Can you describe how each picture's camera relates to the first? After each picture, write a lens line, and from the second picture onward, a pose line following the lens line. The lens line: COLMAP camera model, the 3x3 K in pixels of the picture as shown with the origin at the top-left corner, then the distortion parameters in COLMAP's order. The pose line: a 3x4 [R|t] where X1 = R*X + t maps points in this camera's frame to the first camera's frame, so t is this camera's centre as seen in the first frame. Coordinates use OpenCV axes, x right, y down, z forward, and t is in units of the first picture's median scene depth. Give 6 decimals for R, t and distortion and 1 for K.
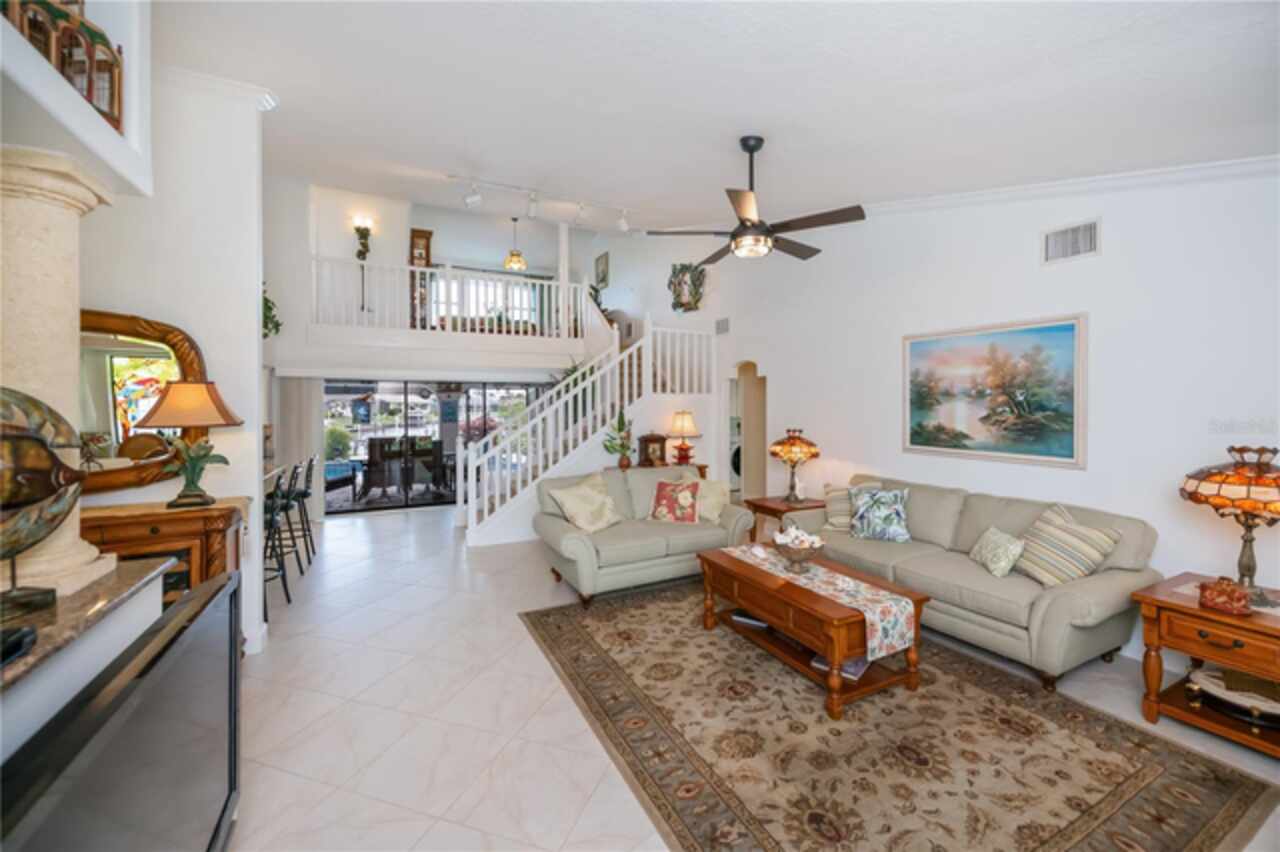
lens RADIAL K [[508.9, 0, 646.5], [0, 508.9, 409.5], [0, 0, 1]] dist [0.001060, -0.002359]
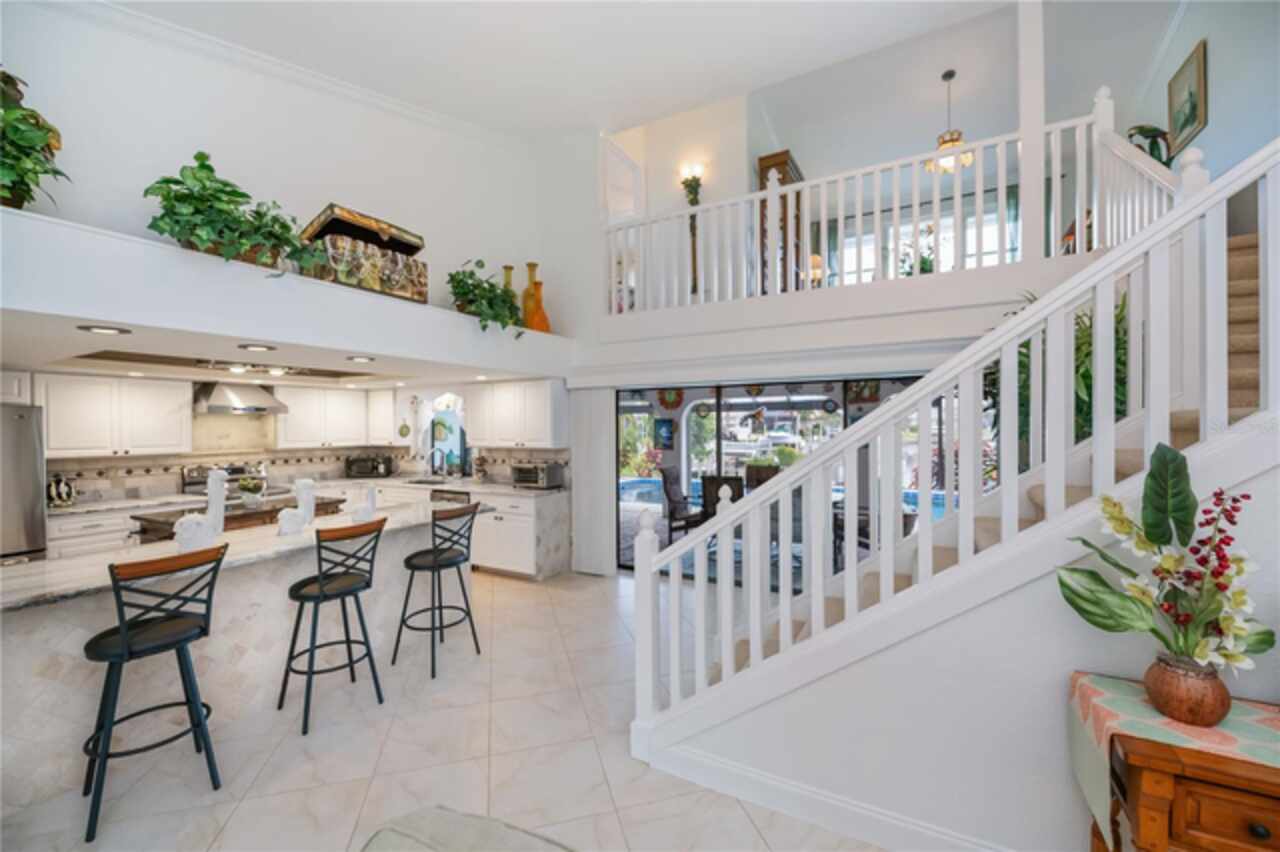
lens RADIAL K [[508.9, 0, 635.6], [0, 508.9, 428.2], [0, 0, 1]] dist [0.001060, -0.002359]
pose [[0.559294, 0.005488, -0.828951, 0.003614], [-0.001293, 0.999983, 0.005749, -0.005863], [0.828968, -0.002144, 0.559291, 0.538753]]
